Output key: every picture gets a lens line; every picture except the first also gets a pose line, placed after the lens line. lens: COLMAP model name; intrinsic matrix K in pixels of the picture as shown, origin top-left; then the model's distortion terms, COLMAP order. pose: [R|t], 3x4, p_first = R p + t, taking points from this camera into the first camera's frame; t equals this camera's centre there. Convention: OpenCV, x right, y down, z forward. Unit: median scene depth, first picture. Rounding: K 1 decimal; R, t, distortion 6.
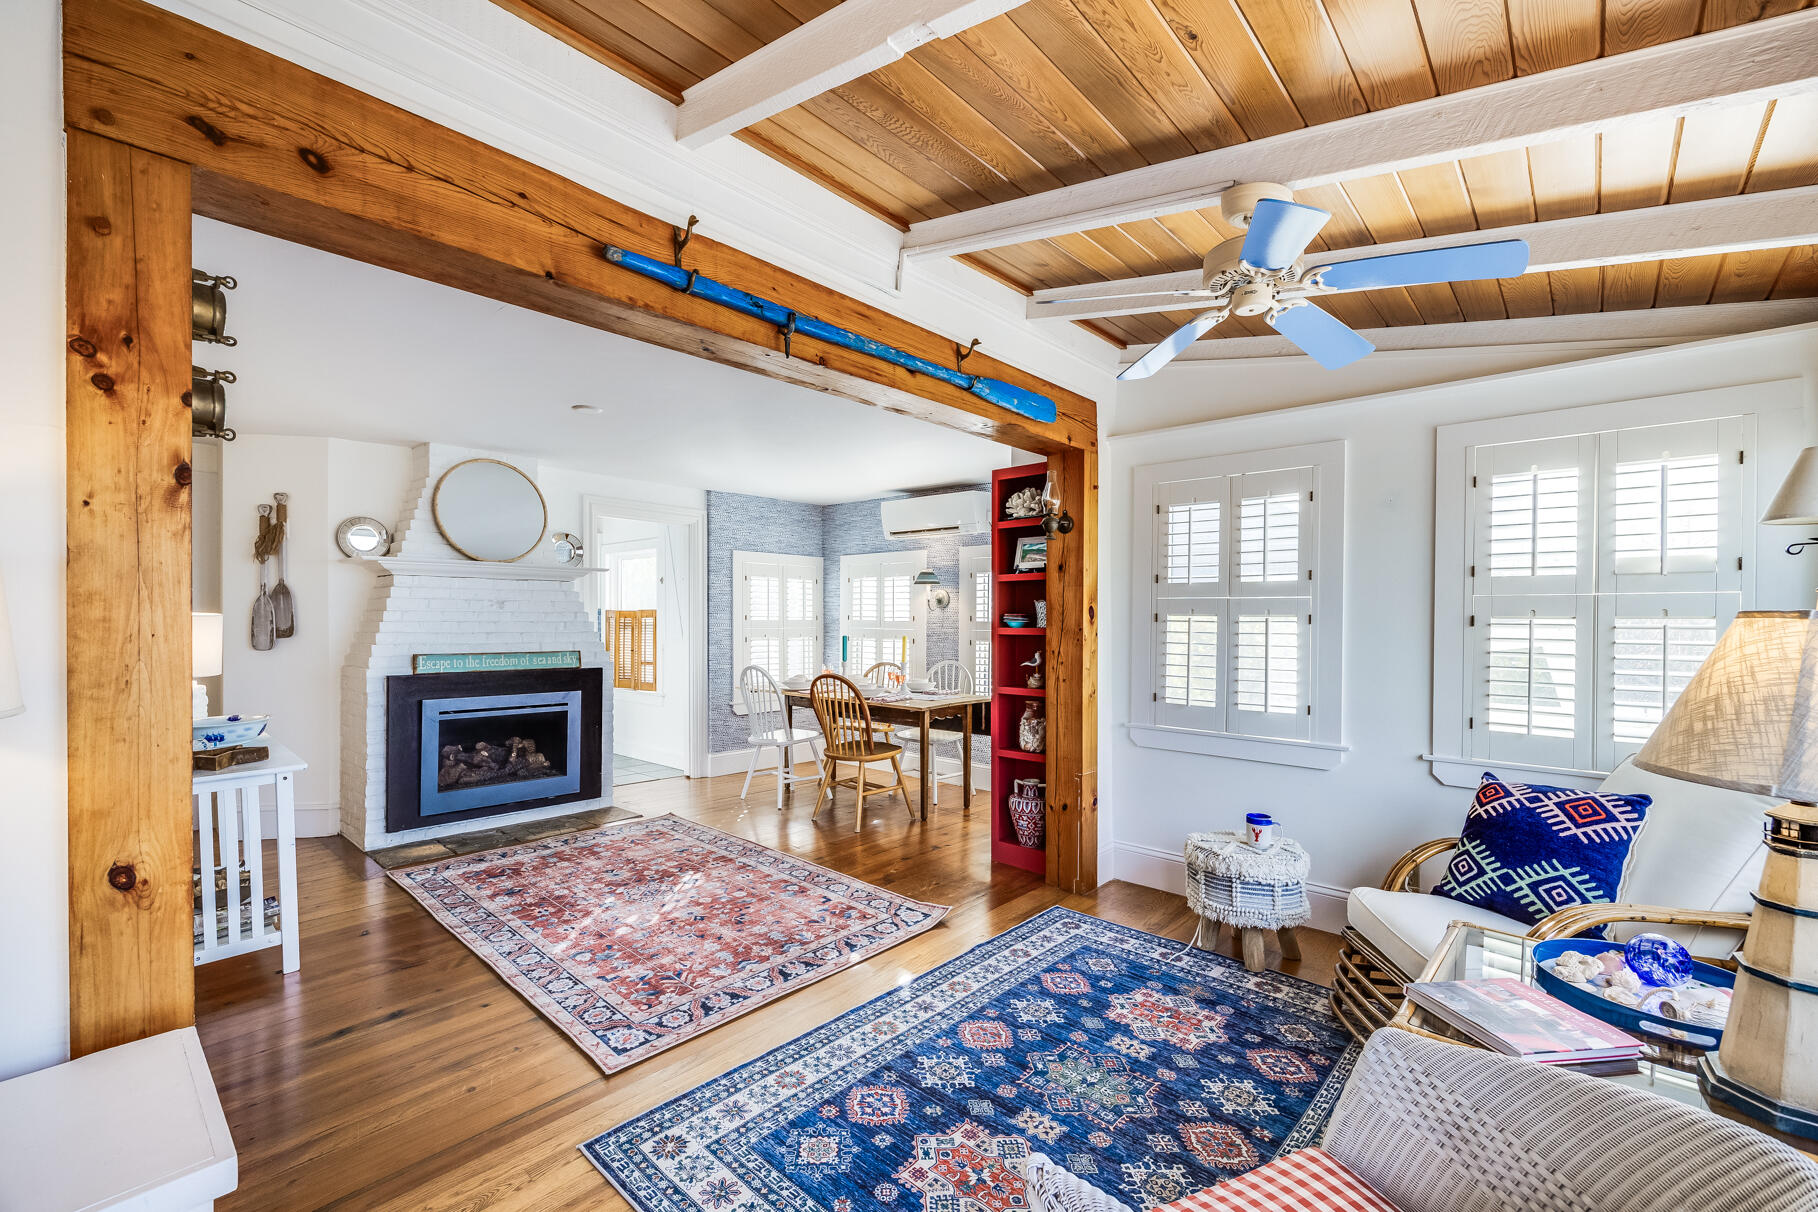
lens RADIAL K [[748.2, 0, 909.8], [0, 748.2, 626.3], [0, 0, 1]] dist [0.000384, 0.000008]
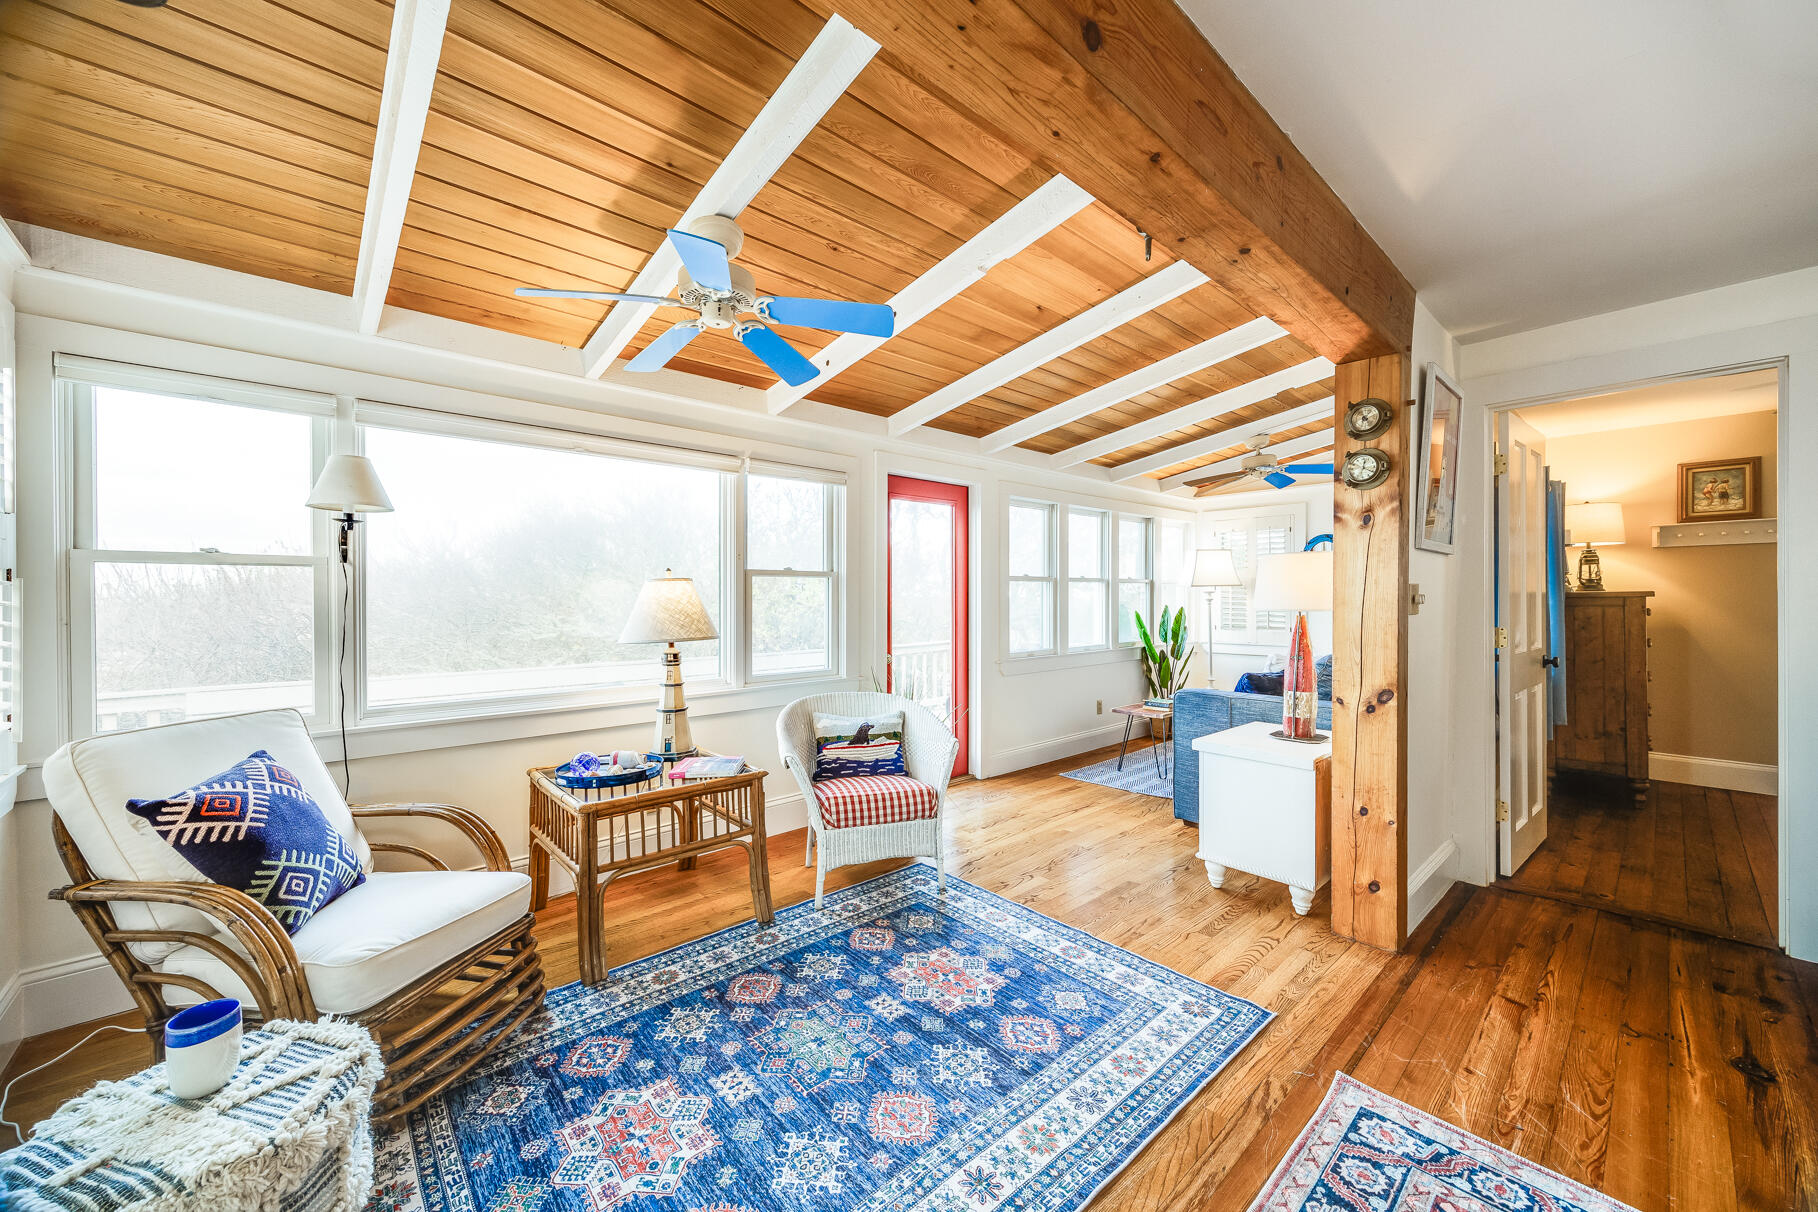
lens RADIAL K [[684.0, 0, 913.3], [0, 684.0, 597.4], [0, 0, 1]] dist [0.006870, 0.000323]
pose [[-0.995185, 0.000222, 0.098018, 0.014564], [0.001546, 0.999909, 0.013425, 0.004892], [-0.098006, 0.013512, -0.995094, 1.149523]]
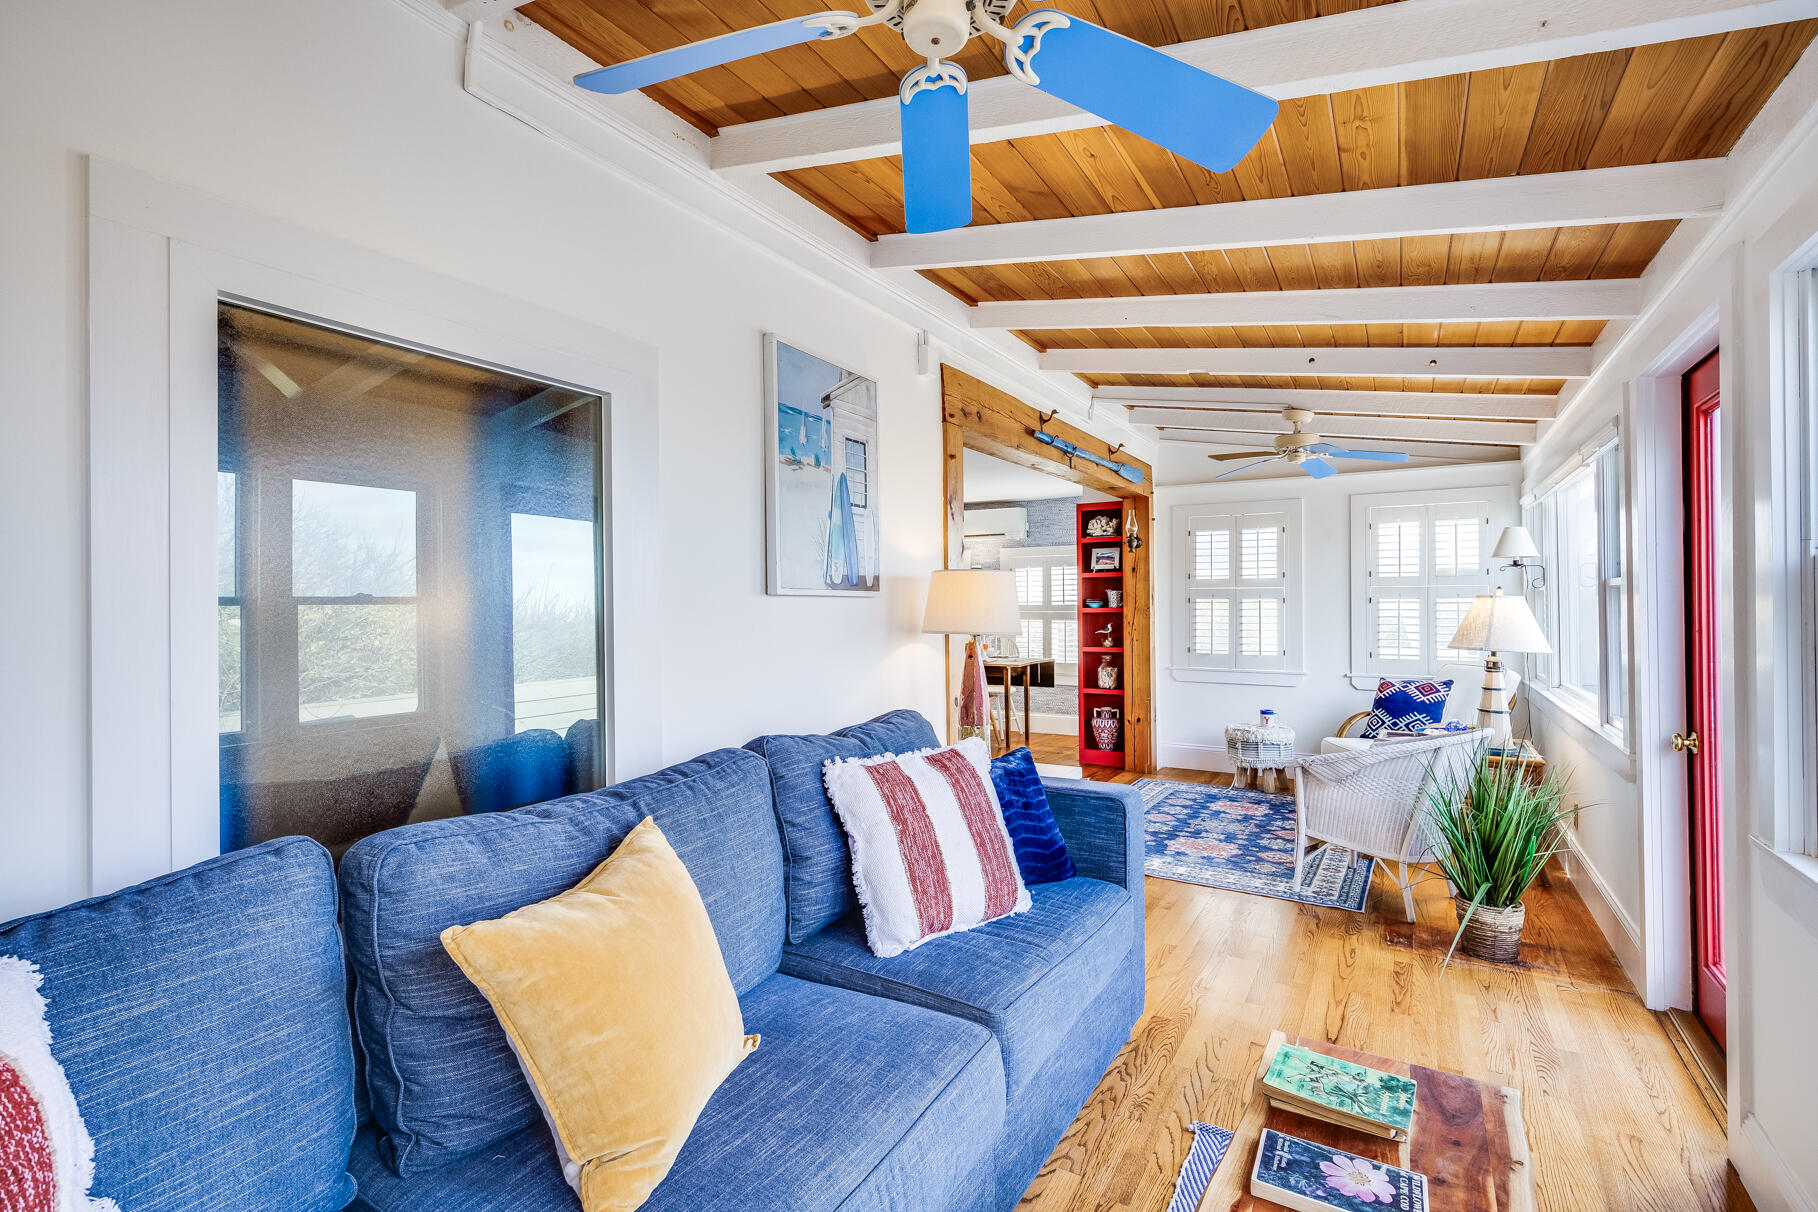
lens RADIAL K [[813.1, 0, 905.4], [0, 813.1, 602.0], [0, 0, 1]] dist [0.000365, -0.000067]
pose [[0.982511, -0.009520, 0.185960, -0.629187], [0.012005, 0.999853, -0.012245, 0.006396], [-0.185816, 0.014264, 0.982481, -0.639770]]
